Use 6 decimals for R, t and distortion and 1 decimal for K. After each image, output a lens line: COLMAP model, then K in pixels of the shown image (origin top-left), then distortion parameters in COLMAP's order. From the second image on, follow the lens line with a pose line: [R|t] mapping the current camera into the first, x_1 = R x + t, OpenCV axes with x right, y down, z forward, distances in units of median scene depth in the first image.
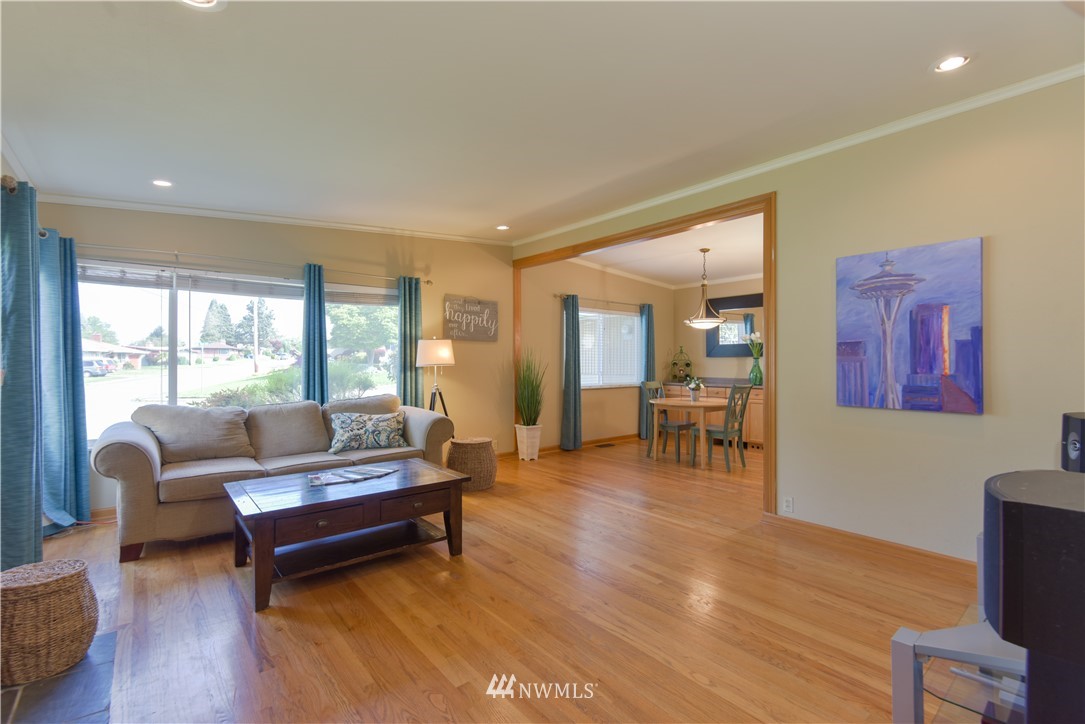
lens RADIAL K [[492.1, 0, 544.2], [0, 492.1, 359.5], [0, 0, 1]] dist [0.010281, -0.008417]
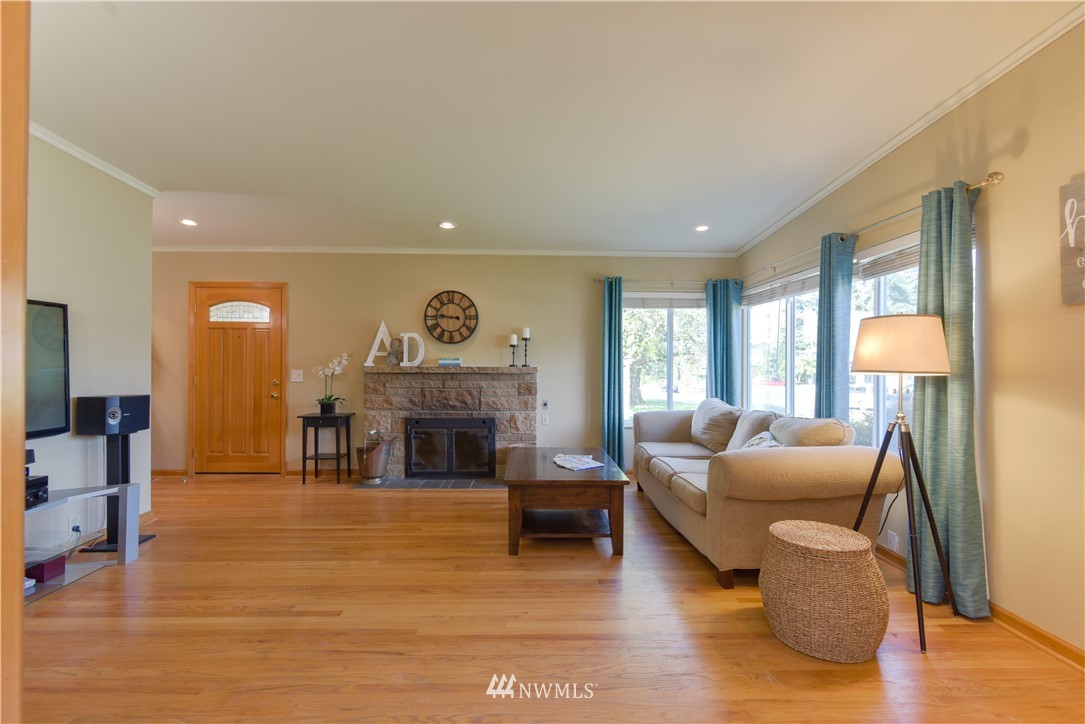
lens RADIAL K [[492.1, 0, 542.1], [0, 492.1, 362.4], [0, 0, 1]] dist [0.010281, -0.008417]
pose [[-0.617812, -0.005810, -0.786304, 0.359119], [-0.001755, 0.999980, -0.006010, 0.004626], [0.786324, -0.002333, -0.617810, 1.031346]]
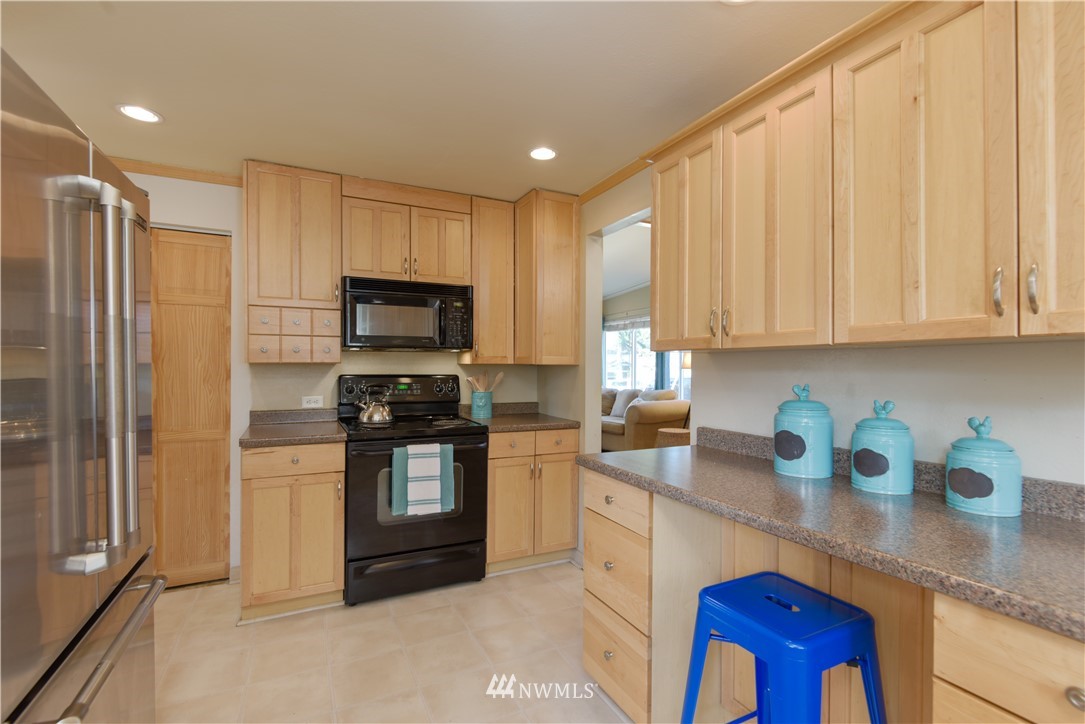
lens RADIAL K [[492.1, 0, 540.5], [0, 492.1, 364.8], [0, 0, 1]] dist [0.010281, -0.008417]
pose [[-0.226262, 0.002962, -0.974062, 1.068787], [0.002300, 0.999994, 0.002507, -0.002951], [0.974064, -0.001673, -0.226268, 0.903268]]
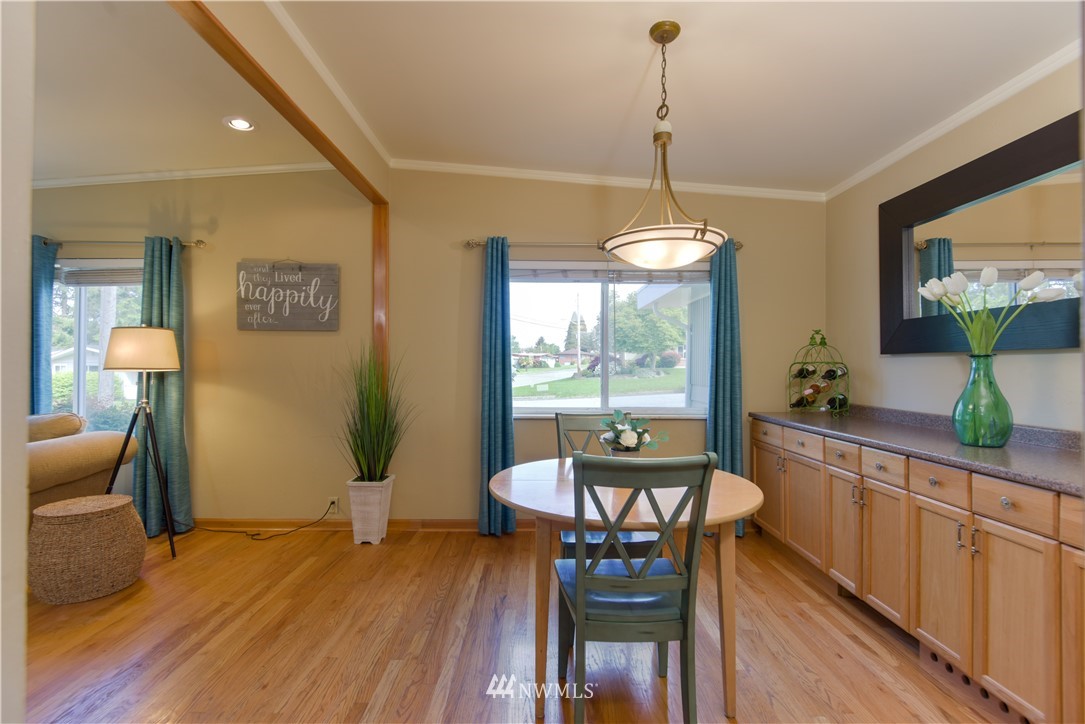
lens RADIAL K [[492.1, 0, 541.9], [0, 492.1, 361.7], [0, 0, 1]] dist [0.010281, -0.008417]
pose [[0.776759, -0.001545, -0.629795, 0.573261], [-0.000383, 0.999996, -0.002925, 0.002997], [0.629797, 0.002513, 0.776756, 0.838217]]
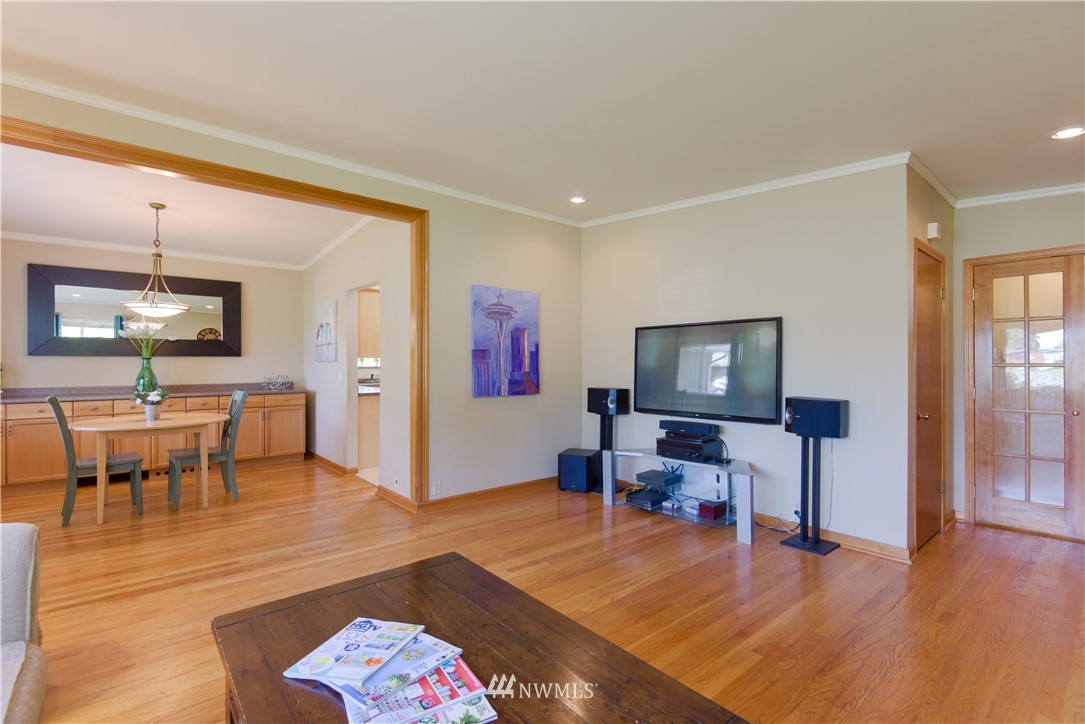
lens RADIAL K [[492.1, 0, 538.3], [0, 492.1, 361.0], [0, 0, 1]] dist [0.010281, -0.008417]
pose [[-0.010369, 0.004138, 0.999938, -0.472958], [-0.006382, 0.999971, -0.004205, 0.000666], [-0.999926, -0.006425, -0.010343, 0.558509]]
